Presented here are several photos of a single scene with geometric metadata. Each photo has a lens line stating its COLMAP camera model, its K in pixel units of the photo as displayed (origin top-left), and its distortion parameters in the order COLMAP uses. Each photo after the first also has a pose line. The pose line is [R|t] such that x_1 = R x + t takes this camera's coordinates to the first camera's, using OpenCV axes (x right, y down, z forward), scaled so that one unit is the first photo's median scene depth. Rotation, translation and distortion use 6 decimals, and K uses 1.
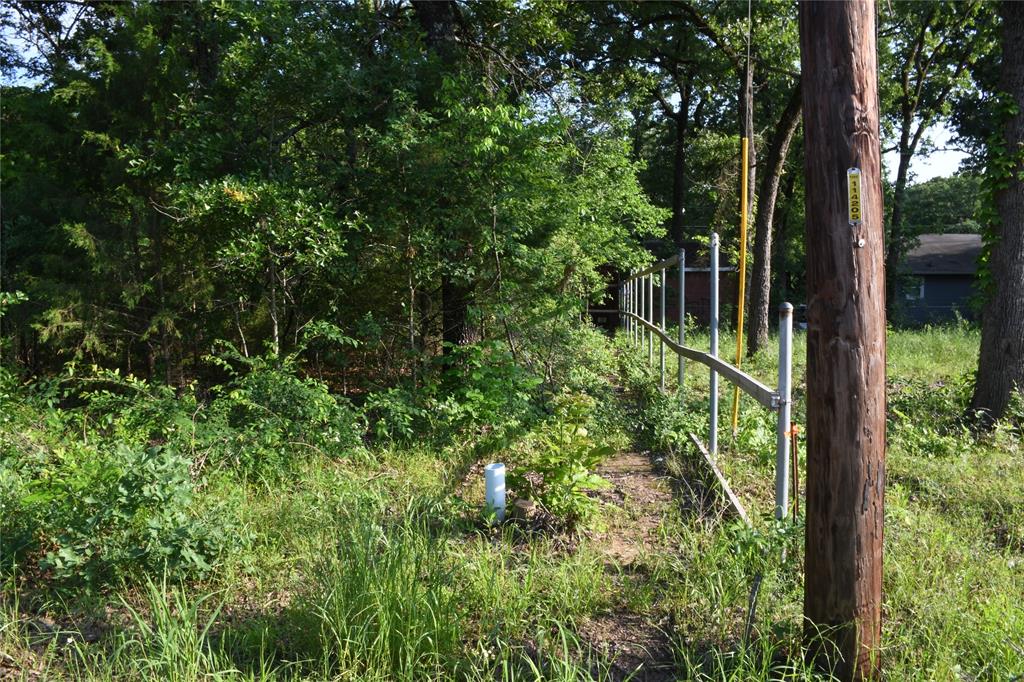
lens RADIAL K [[805.4, 0, 509.7], [0, 805.4, 348.3], [0, 0, 1]] dist [-0.144942, 0.100183]
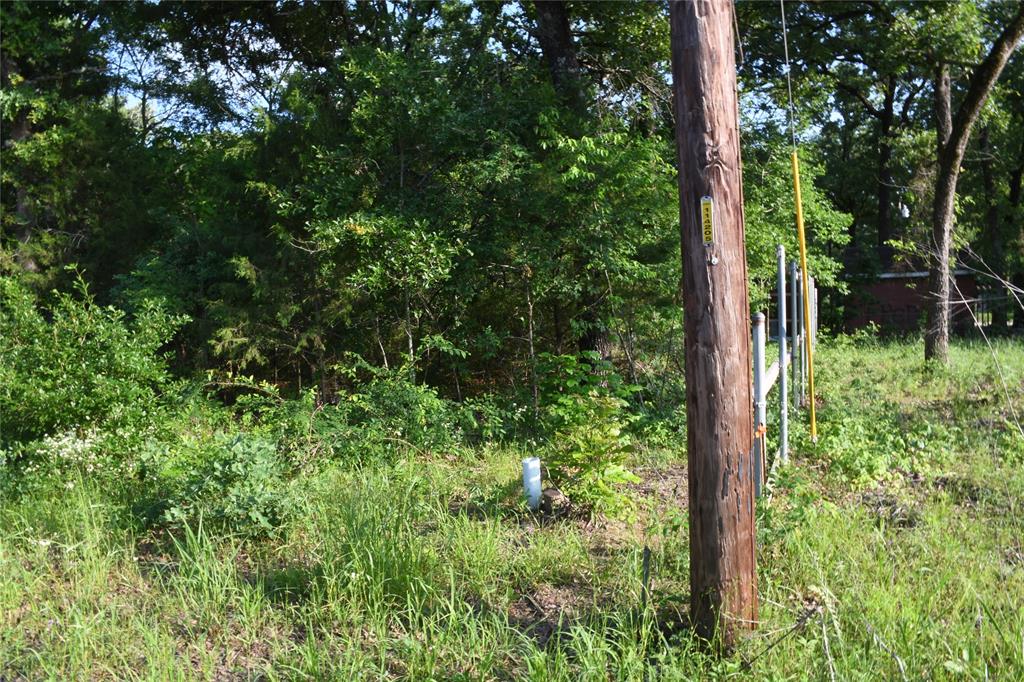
lens RADIAL K [[805.4, 0, 508.0], [0, 805.4, 348.0], [0, 0, 1]] dist [-0.144942, 0.100183]
pose [[0.961018, -0.009194, -0.276334, 0.188398], [0.004806, 0.999851, -0.016554, 0.004149], [0.276445, 0.014581, 0.960919, -0.079317]]
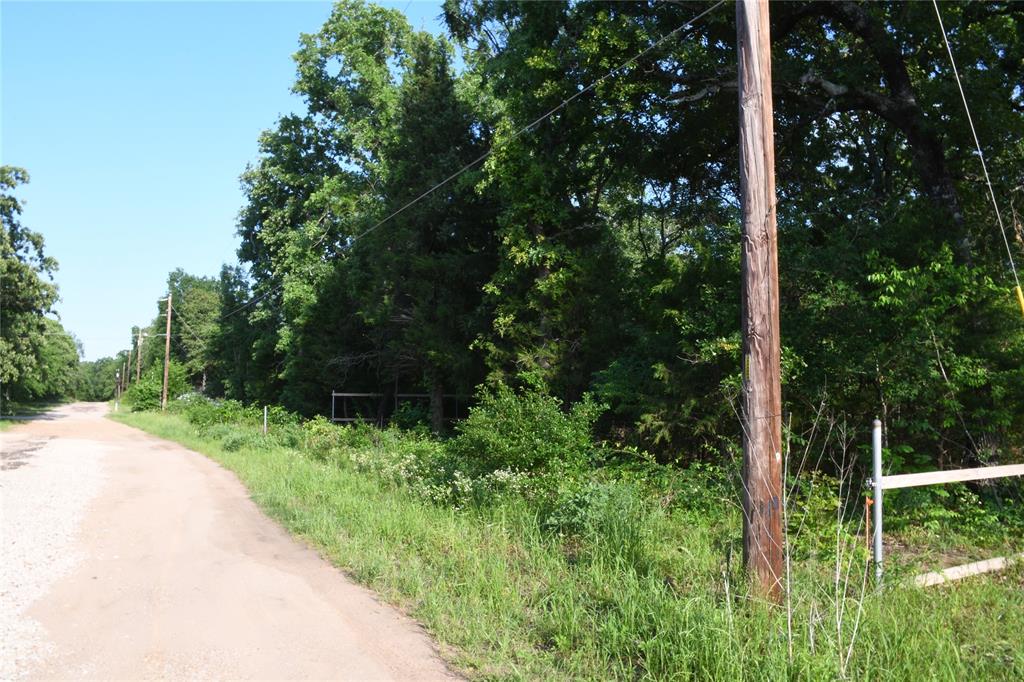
lens RADIAL K [[805.4, 0, 509.0], [0, 805.4, 345.5], [0, 0, 1]] dist [-0.144942, 0.100183]
pose [[0.573205, -0.045403, -0.818153, 0.703185], [-0.067773, 0.992416, -0.102556, 0.002056], [0.816605, 0.114234, 0.565780, -0.274973]]
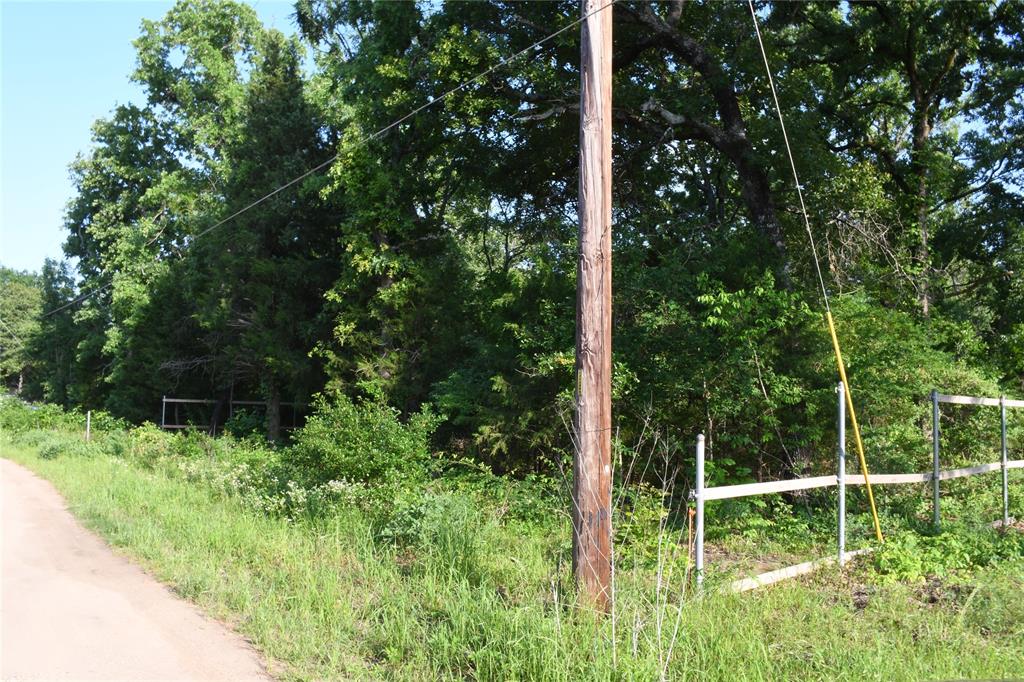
lens RADIAL K [[805.4, 0, 509.3], [0, 805.4, 345.4], [0, 0, 1]] dist [-0.144942, 0.100183]
pose [[0.721933, -0.037256, -0.690959, 0.709172], [-0.072571, 0.988966, -0.129149, 0.000819], [0.688147, 0.143380, 0.711264, -0.271720]]
